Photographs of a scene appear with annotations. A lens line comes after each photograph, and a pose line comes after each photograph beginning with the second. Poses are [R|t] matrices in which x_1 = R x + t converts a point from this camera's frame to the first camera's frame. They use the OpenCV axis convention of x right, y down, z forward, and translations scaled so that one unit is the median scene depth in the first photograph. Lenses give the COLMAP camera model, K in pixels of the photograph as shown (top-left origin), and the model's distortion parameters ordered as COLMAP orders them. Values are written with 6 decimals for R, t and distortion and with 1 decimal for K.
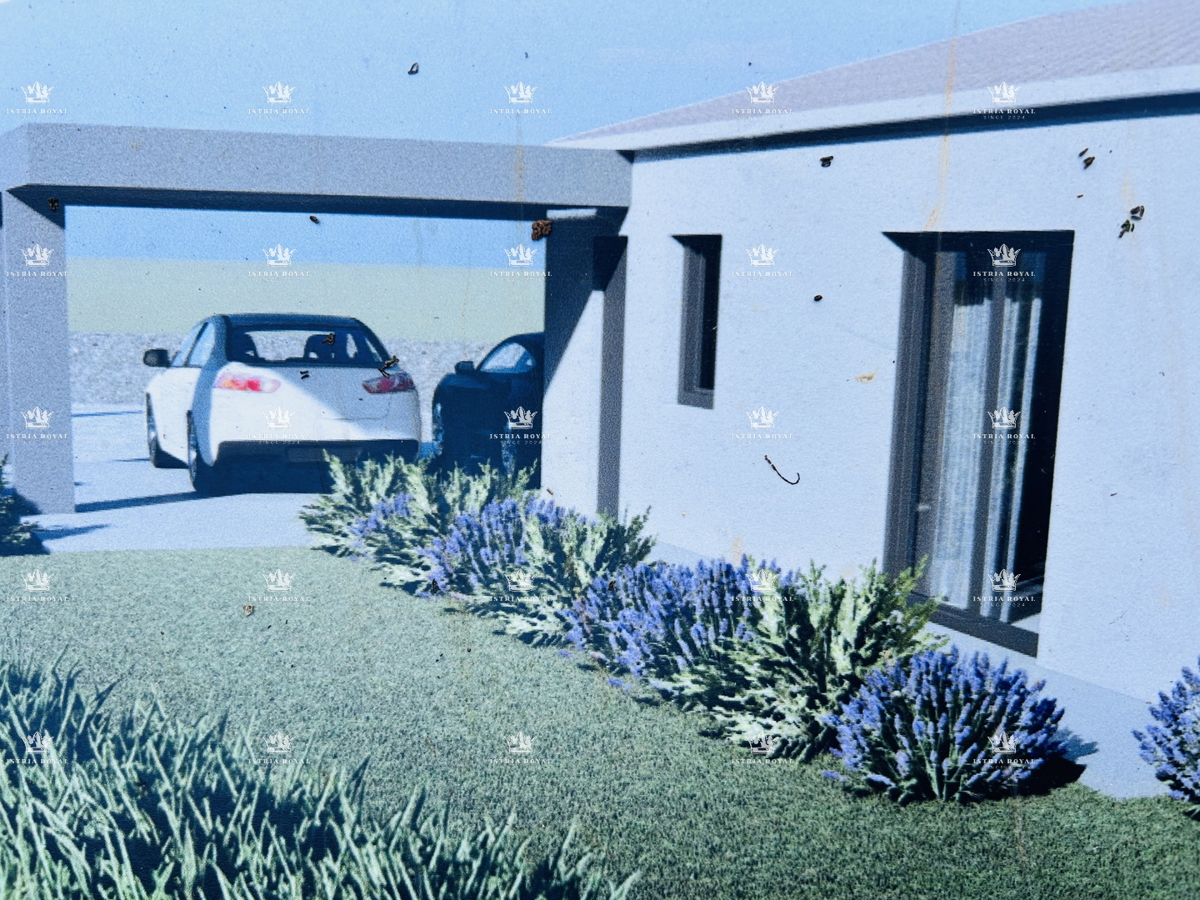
lens RADIAL K [[895.2, 0, 600.0], [0, 895.2, 450.0], [0, 0, 1]] dist [0.007913, -0.034830]
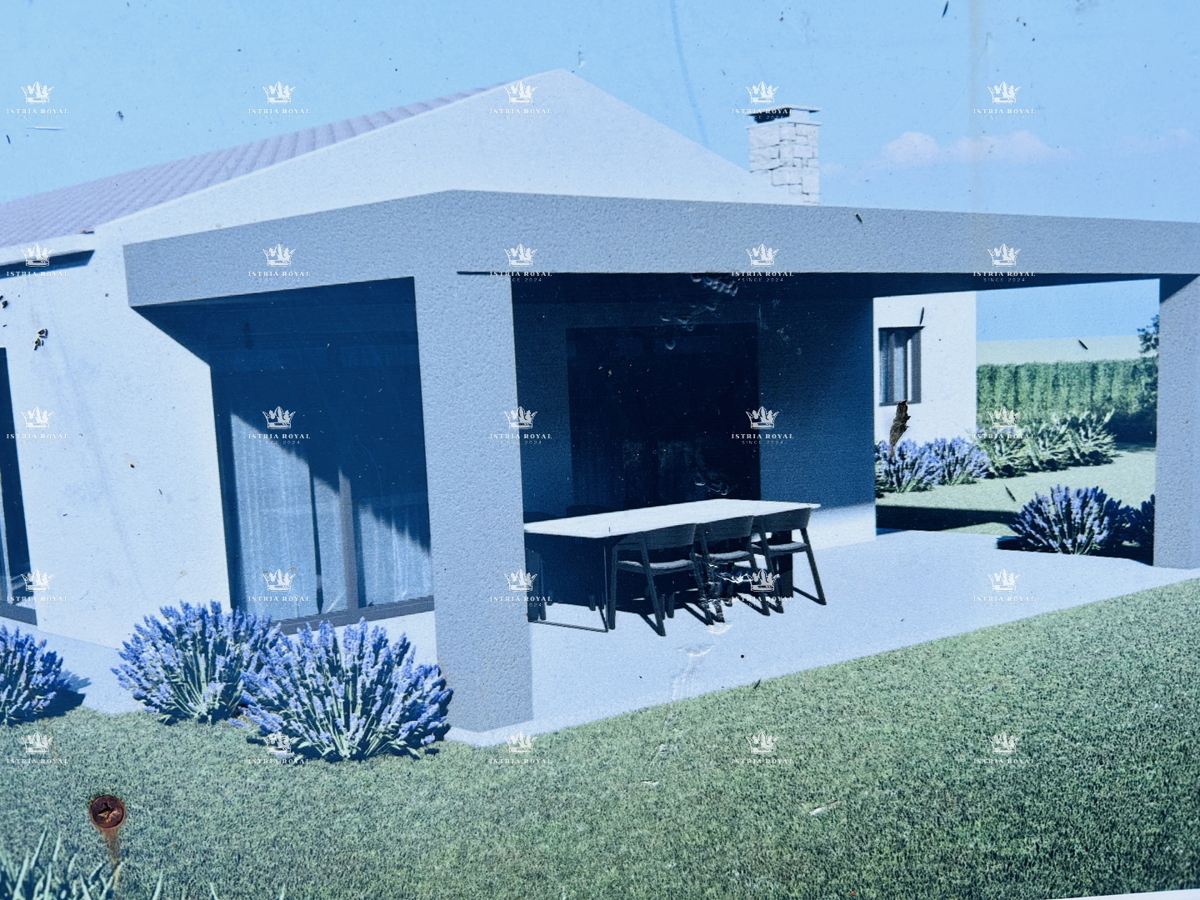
lens RADIAL K [[895.2, 0, 600.0], [0, 895.2, 450.0], [0, 0, 1]] dist [0.007913, -0.034830]
pose [[0.995946, -0.077928, 0.044924, 1.379720], [0.077984, 0.996954, 0.000512, 0.009432], [-0.044827, 0.002994, 0.998990, -0.548958]]
